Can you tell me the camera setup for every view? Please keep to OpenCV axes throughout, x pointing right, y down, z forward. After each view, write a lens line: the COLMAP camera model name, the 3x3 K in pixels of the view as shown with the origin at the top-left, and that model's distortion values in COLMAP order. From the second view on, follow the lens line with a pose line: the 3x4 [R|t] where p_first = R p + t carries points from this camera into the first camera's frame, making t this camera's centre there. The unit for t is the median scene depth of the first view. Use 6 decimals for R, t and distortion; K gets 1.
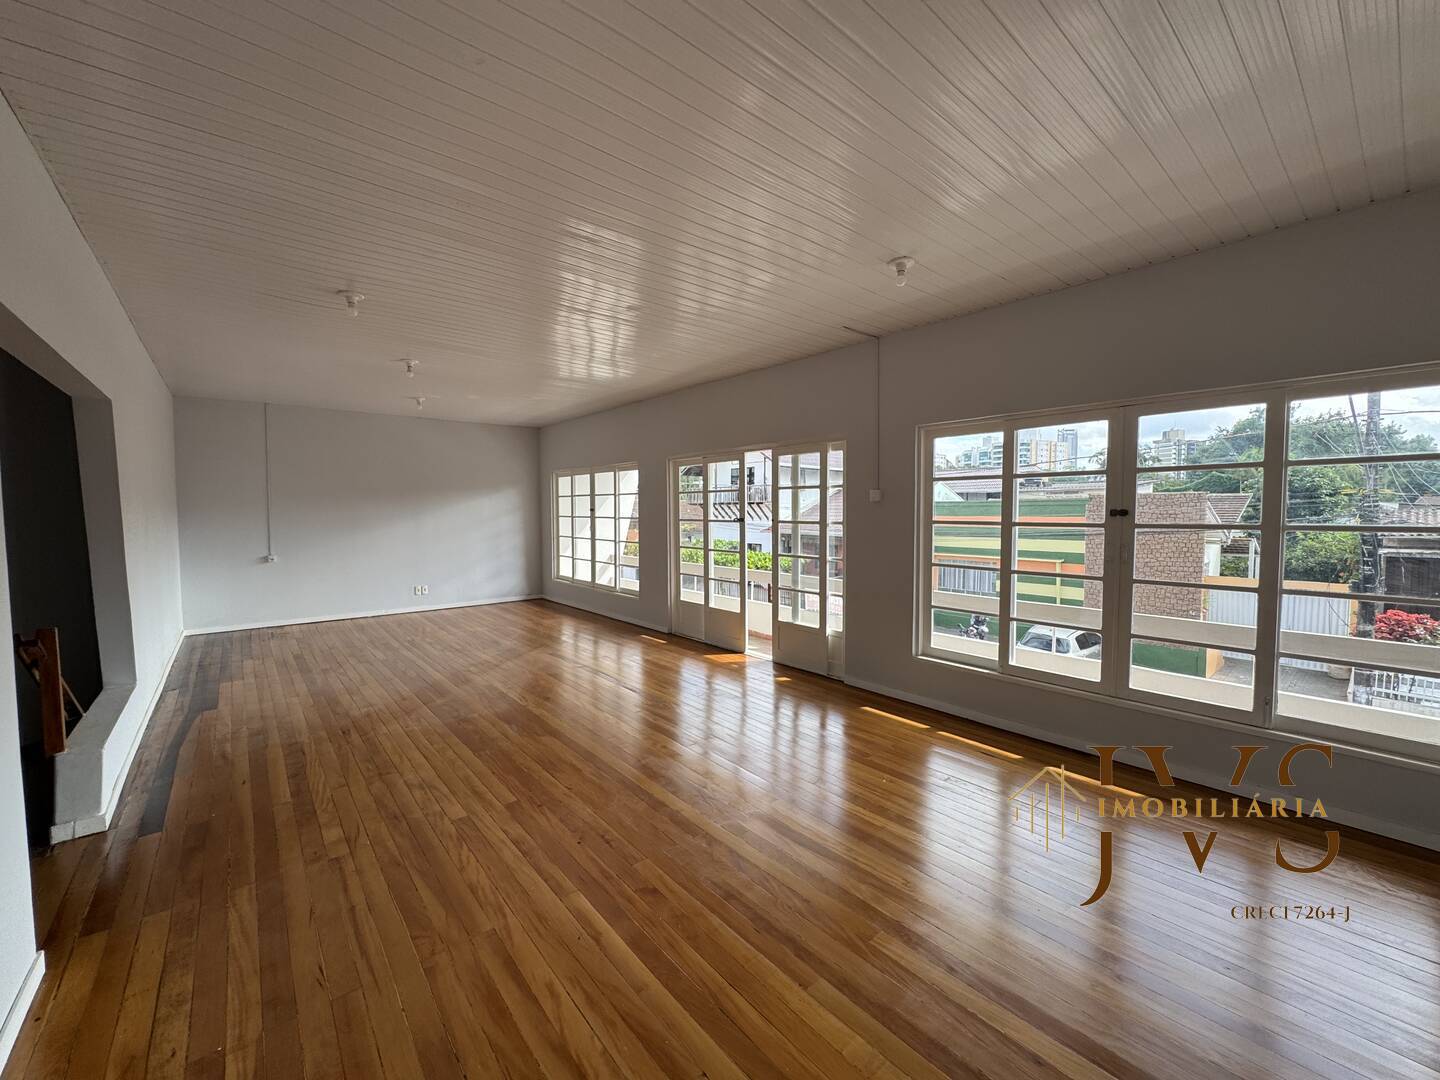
lens RADIAL K [[580.6, 0, 721.3], [0, 580.6, 543.4], [0, 0, 1]] dist [-0.002526, 0.000412]
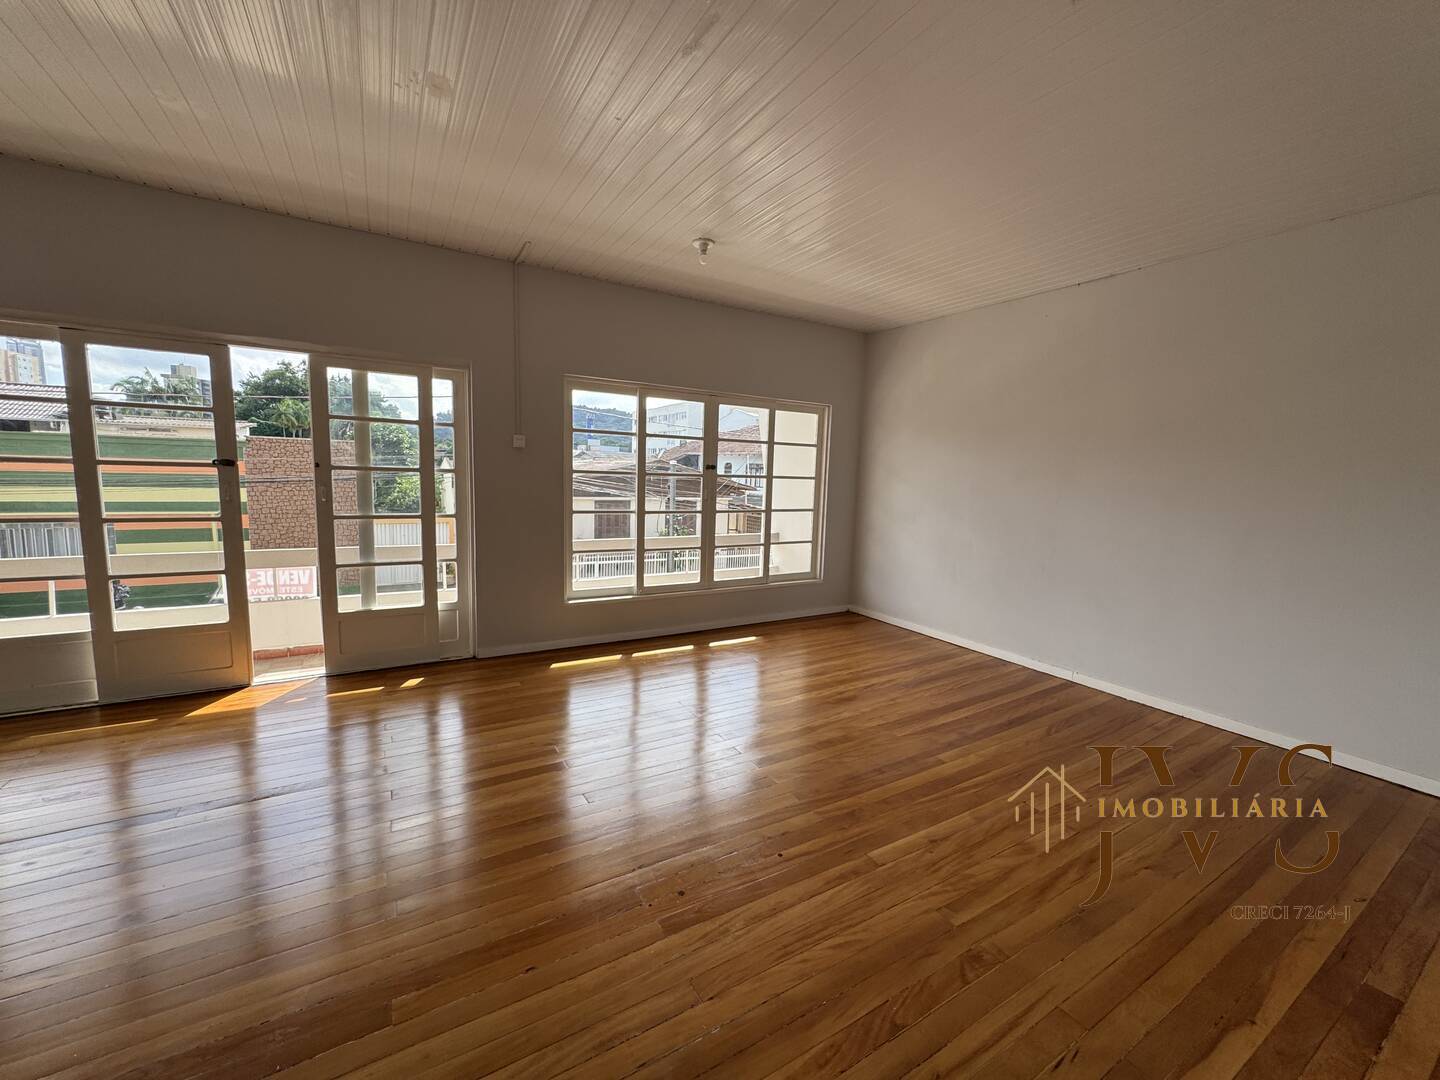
lens RADIAL K [[580.6, 0, 725.2], [0, 580.6, 538.3], [0, 0, 1]] dist [-0.002526, 0.000412]
pose [[0.155873, -0.103398, 0.982350, -0.518401], [0.019697, 0.994634, 0.101566, -0.014589], [-0.987581, 0.003518, 0.157074, 0.472677]]
